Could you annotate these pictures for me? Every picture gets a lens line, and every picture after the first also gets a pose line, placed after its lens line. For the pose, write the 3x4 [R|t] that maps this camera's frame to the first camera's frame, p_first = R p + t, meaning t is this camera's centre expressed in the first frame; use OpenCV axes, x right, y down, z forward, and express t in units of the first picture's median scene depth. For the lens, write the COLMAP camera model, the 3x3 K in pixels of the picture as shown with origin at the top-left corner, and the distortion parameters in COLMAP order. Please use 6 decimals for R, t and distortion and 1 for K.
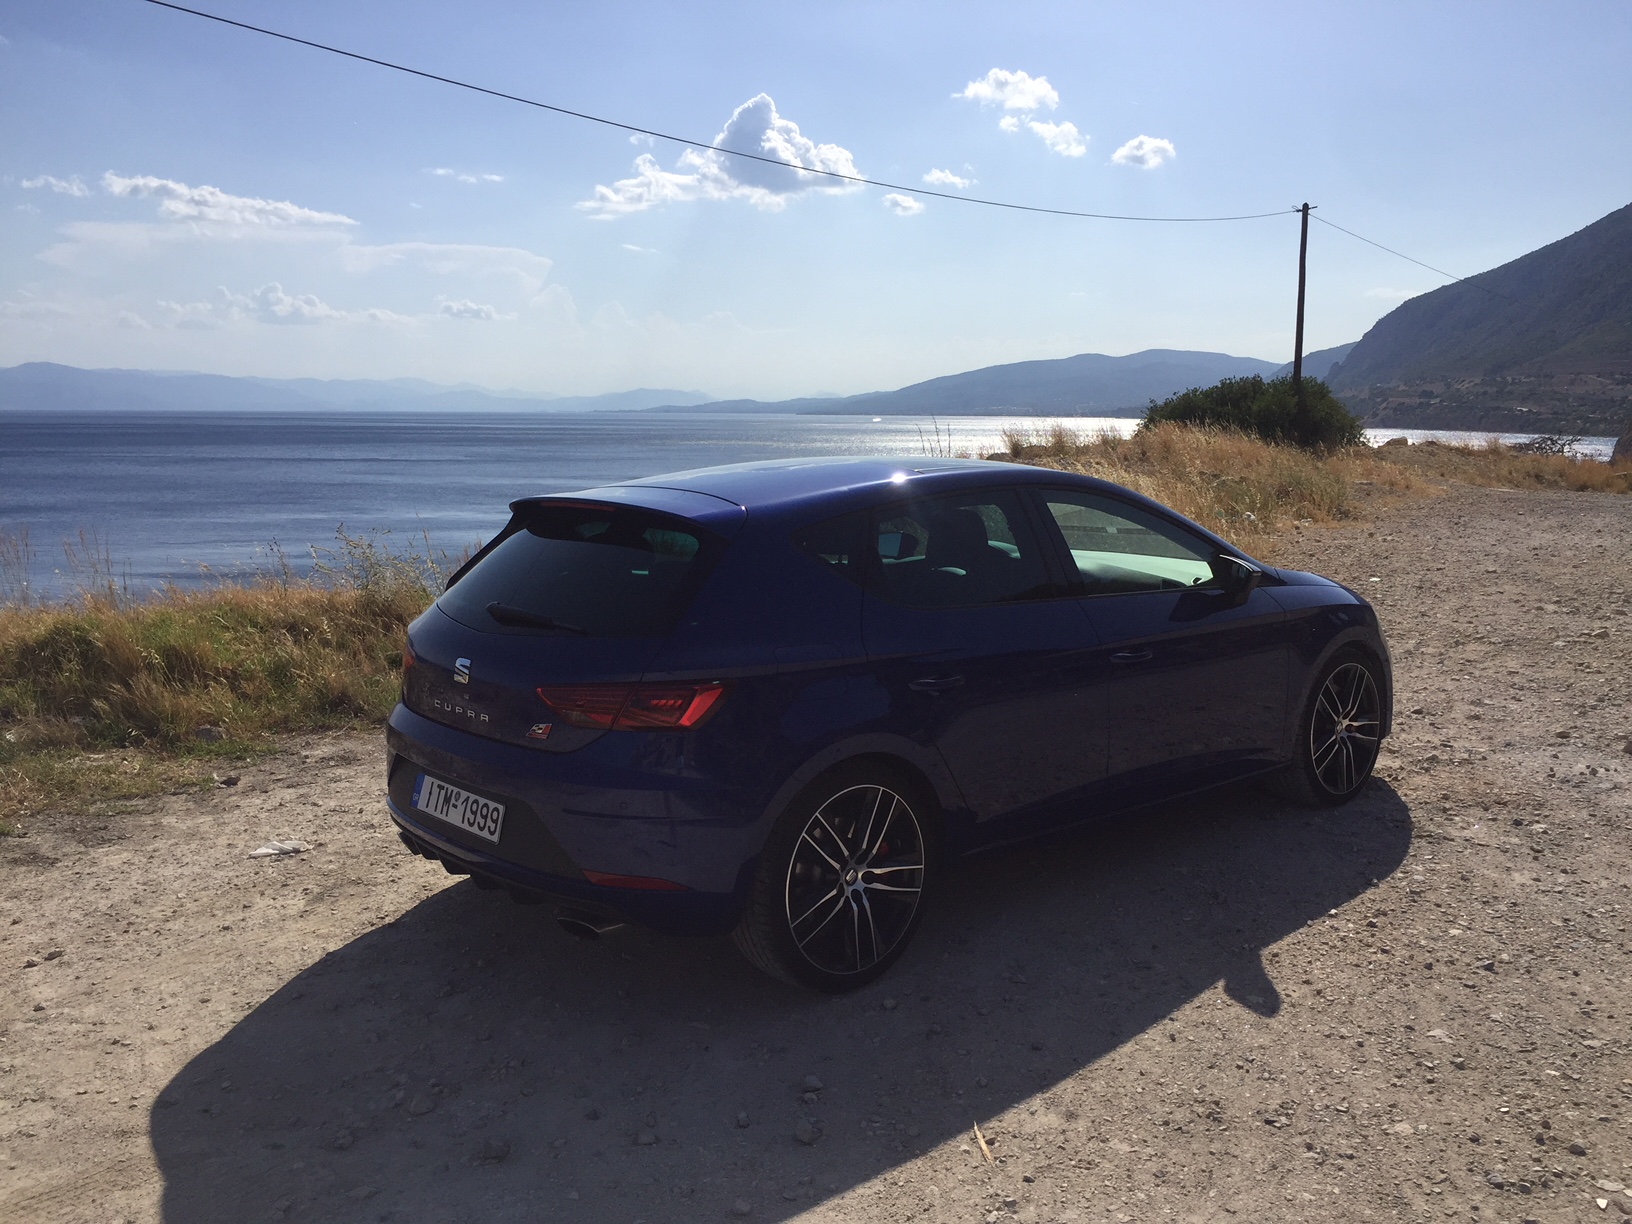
lens RADIAL K [[1394.1, 0, 816.3], [0, 1394.1, 612.4], [0, 0, 1]] dist [0.046770, -0.039200]
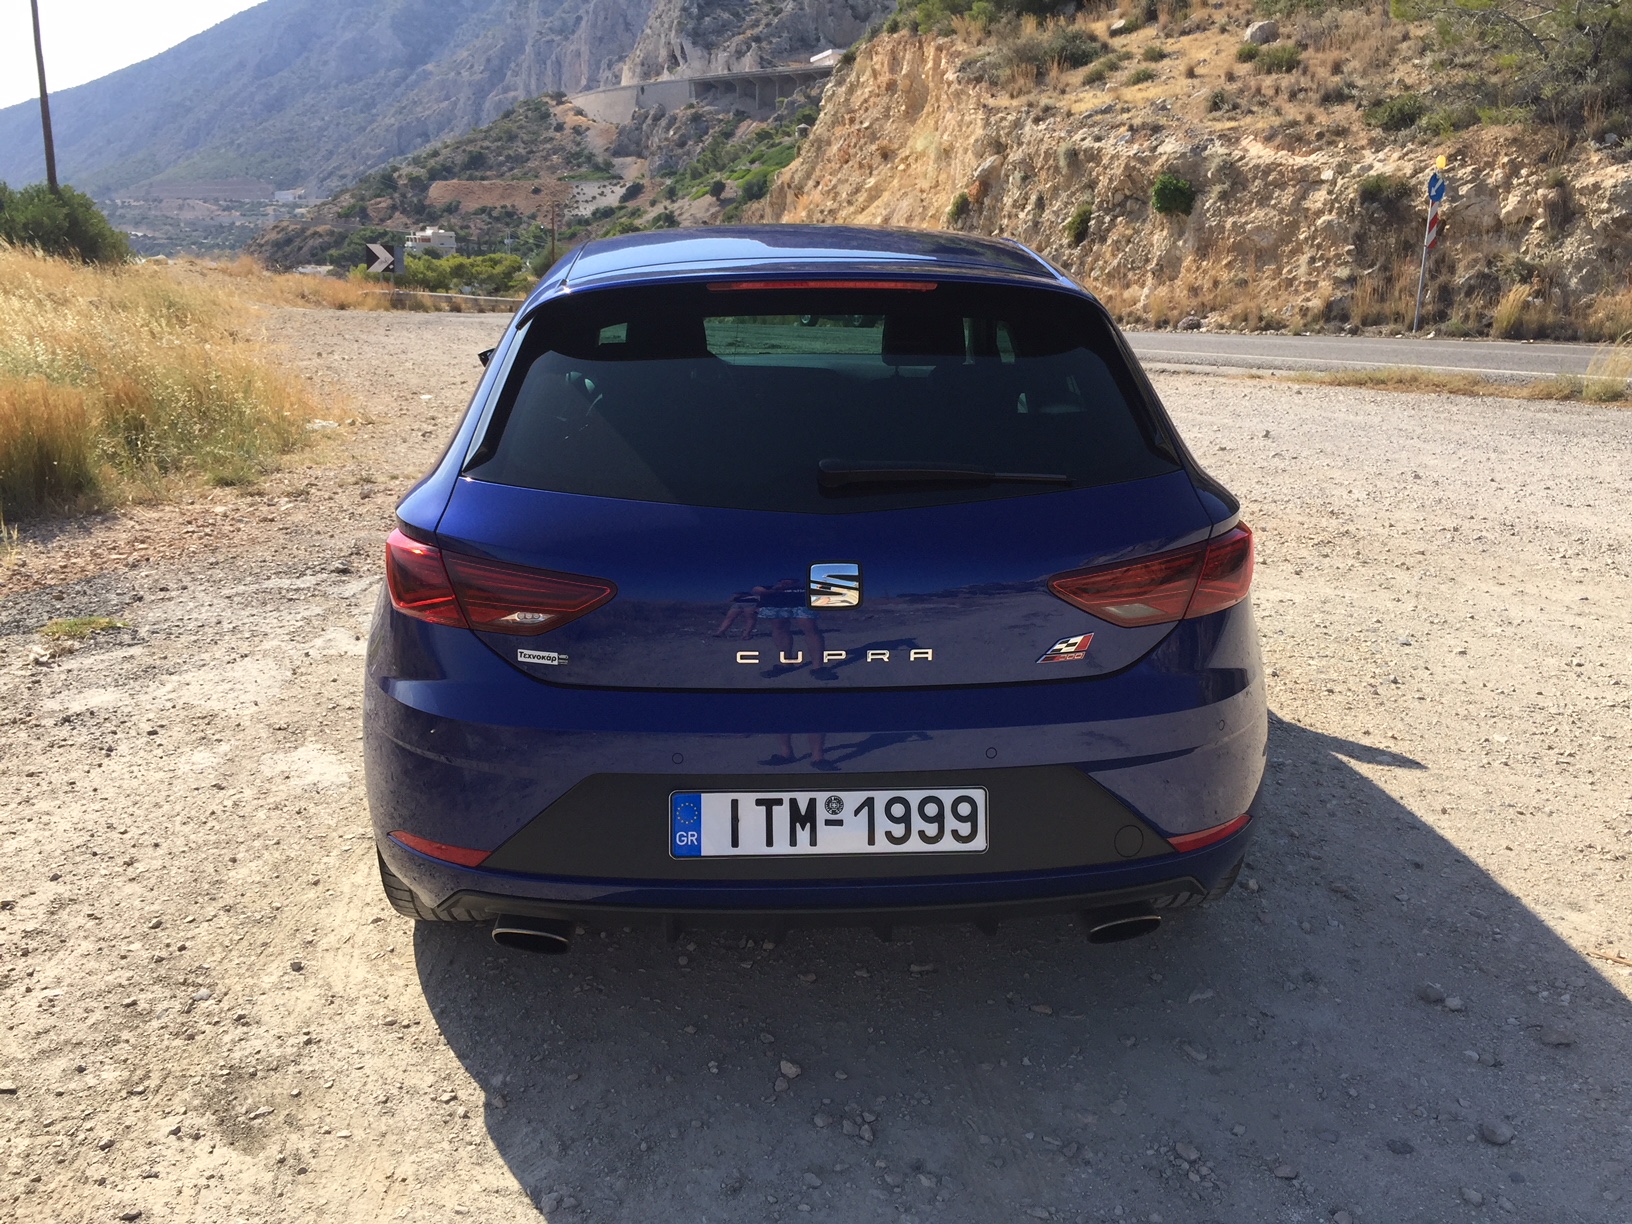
lens RADIAL K [[1394.1, 0, 812.1], [0, 1394.1, 610.7], [0, 0, 1]] dist [0.046770, -0.039200]
pose [[0.625772, -0.192058, 0.755992, -0.690203], [0.101401, 0.981018, 0.165291, -0.041730], [-0.773387, -0.026776, 0.633368, 0.663388]]
